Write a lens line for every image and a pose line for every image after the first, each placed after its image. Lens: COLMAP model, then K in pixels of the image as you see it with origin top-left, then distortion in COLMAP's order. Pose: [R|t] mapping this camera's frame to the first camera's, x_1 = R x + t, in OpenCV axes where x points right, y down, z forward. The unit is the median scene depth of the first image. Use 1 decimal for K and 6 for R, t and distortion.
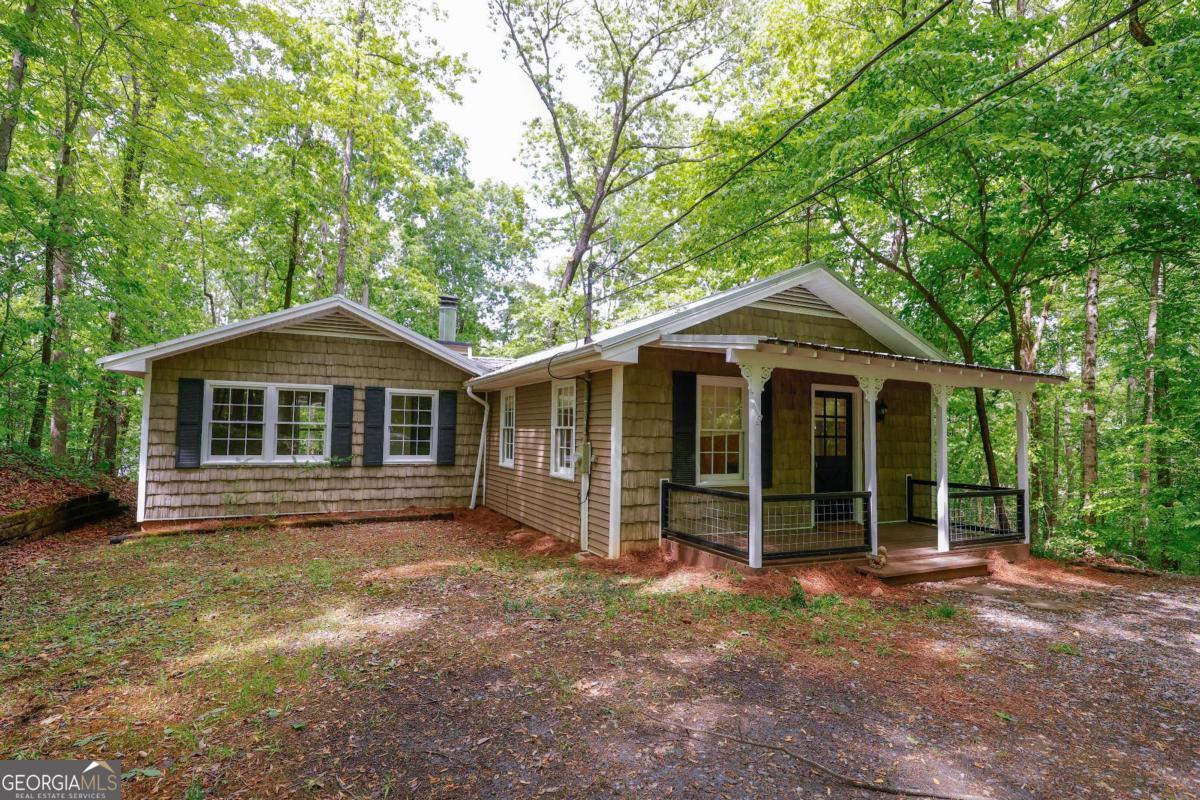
lens RADIAL K [[595.7, 0, 600.0], [0, 595.7, 406.4], [0, 0, 1]] dist [0.003372, 0.000710]
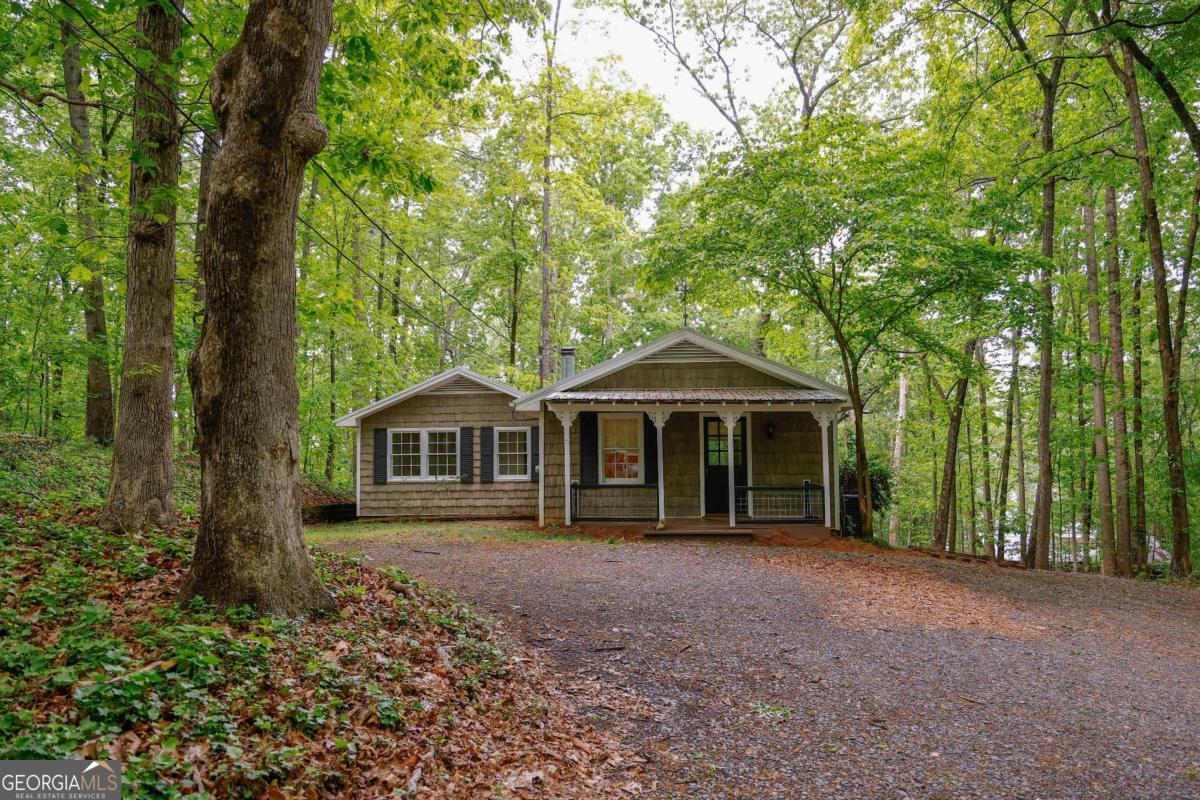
lens RADIAL K [[814.7, 0, 604.1], [0, 814.7, 407.6], [0, 0, 1]] dist [0.009238, -0.000672]
pose [[0.877153, -0.059824, -0.476470, 0.840150], [0.045698, 0.998106, -0.041193, 0.015317], [0.478032, 0.014359, 0.878225, -0.604429]]
